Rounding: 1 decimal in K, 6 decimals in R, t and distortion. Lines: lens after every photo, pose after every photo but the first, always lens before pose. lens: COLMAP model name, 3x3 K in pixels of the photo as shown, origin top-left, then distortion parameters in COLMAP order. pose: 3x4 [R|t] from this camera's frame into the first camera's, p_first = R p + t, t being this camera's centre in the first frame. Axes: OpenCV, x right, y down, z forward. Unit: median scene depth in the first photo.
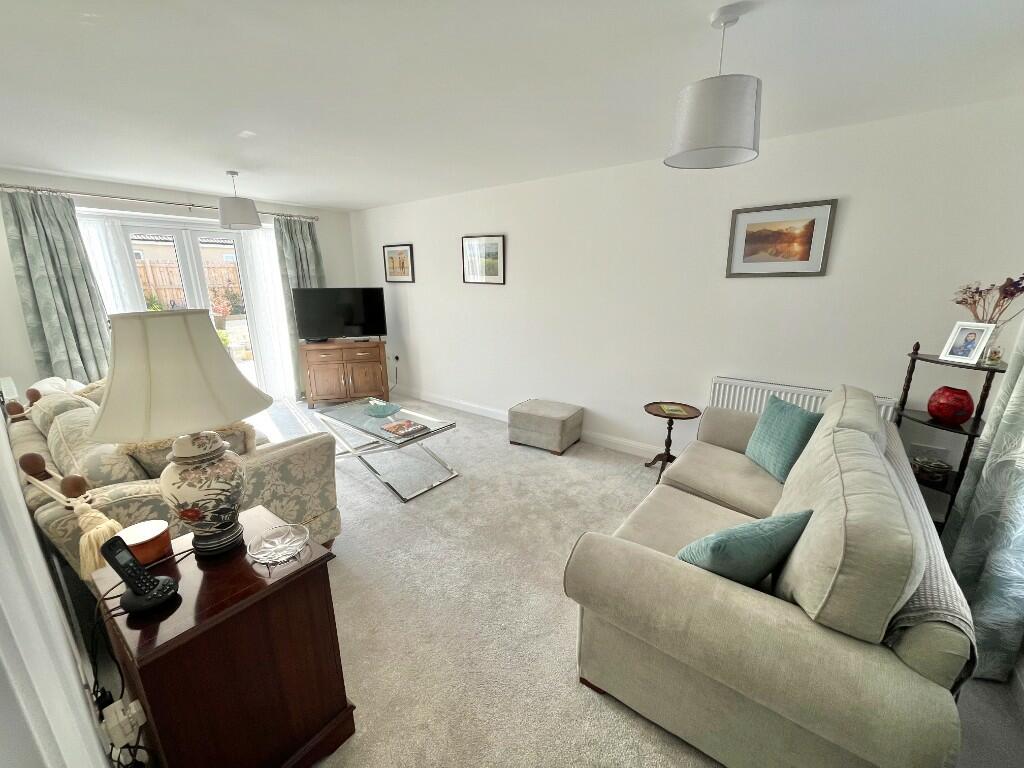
lens RADIAL K [[412.5, 0, 510.8], [0, 412.5, 391.6], [0, 0, 1]] dist [-0.004612, 0.000197]
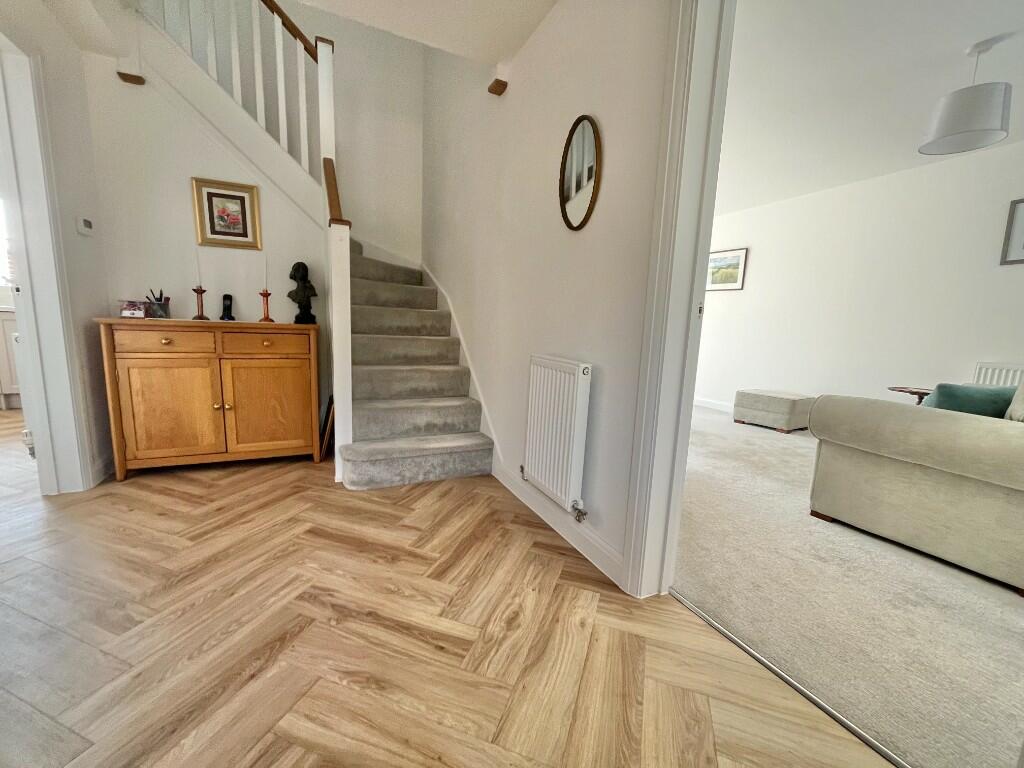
lens RADIAL K [[412.5, 0, 510.8], [0, 412.5, 391.6], [0, 0, 1]] dist [-0.004612, 0.000197]
pose [[0.896649, 0.109585, -0.428965, -0.096573], [-0.159864, 0.983654, -0.082870, 0.302499], [0.412872, 0.142881, 0.899512, -0.368150]]
